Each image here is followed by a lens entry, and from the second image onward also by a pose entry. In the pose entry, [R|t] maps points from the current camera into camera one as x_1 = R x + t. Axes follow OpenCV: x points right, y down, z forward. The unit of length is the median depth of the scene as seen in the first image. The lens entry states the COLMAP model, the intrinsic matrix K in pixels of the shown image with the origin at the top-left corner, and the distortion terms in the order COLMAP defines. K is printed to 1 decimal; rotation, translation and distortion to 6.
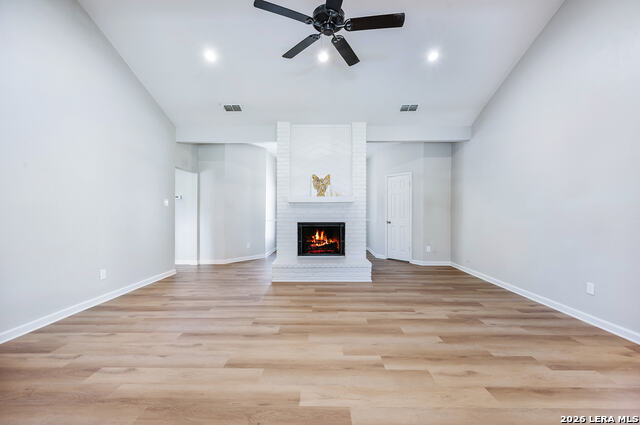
lens RADIAL K [[252.0, 0, 319.2], [0, 252.0, 212.1], [0, 0, 1]] dist [-0.001930, -0.000302]
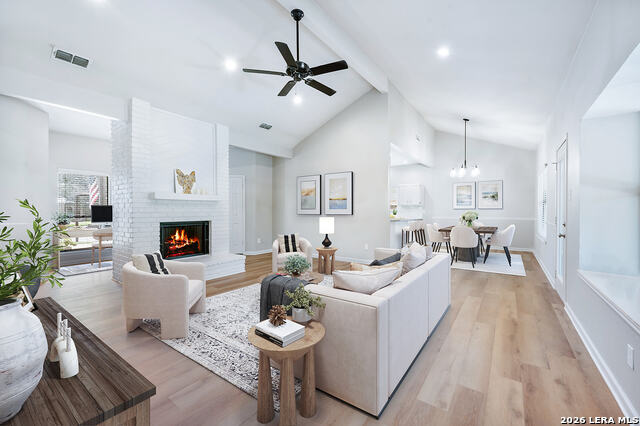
lens RADIAL K [[265.1, 0, 317.5], [0, 265.1, 212.1], [0, 0, 1]] dist [-0.002227, 0.000095]
pose [[0.576649, -0.002876, 0.816987, -0.523407], [-0.002859, 0.999981, 0.005538, -0.000981], [-0.816987, -0.005529, 0.576629, 0.036802]]
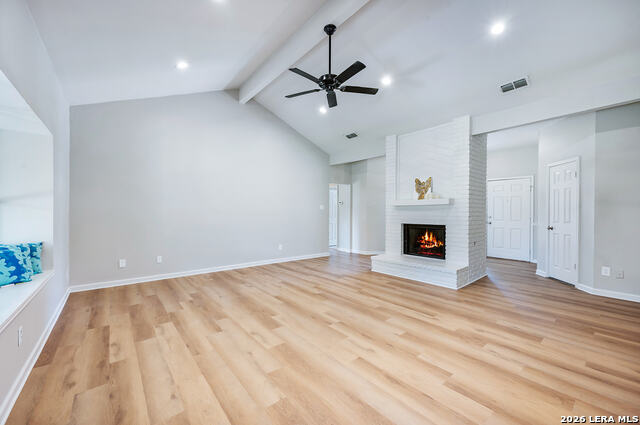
lens RADIAL K [[252.0, 0, 321.0], [0, 252.0, 212.9], [0, 0, 1]] dist [-0.001930, -0.000302]
pose [[0.652135, 0.002756, -0.758097, 0.527267], [0.001877, 0.999984, 0.005249, -0.012807], [0.758100, -0.004846, 0.652120, 0.009759]]
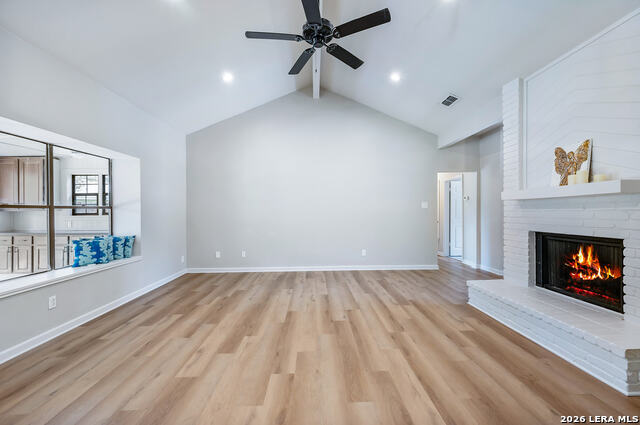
lens RADIAL K [[252.0, 0, 322.3], [0, 252.0, 210.1], [0, 0, 1]] dist [-0.001930, -0.000302]
pose [[0.054317, -0.006302, -0.998504, 0.514861], [0.011784, 0.999914, -0.005670, -0.013901], [0.998454, -0.011459, 0.054386, 0.458054]]
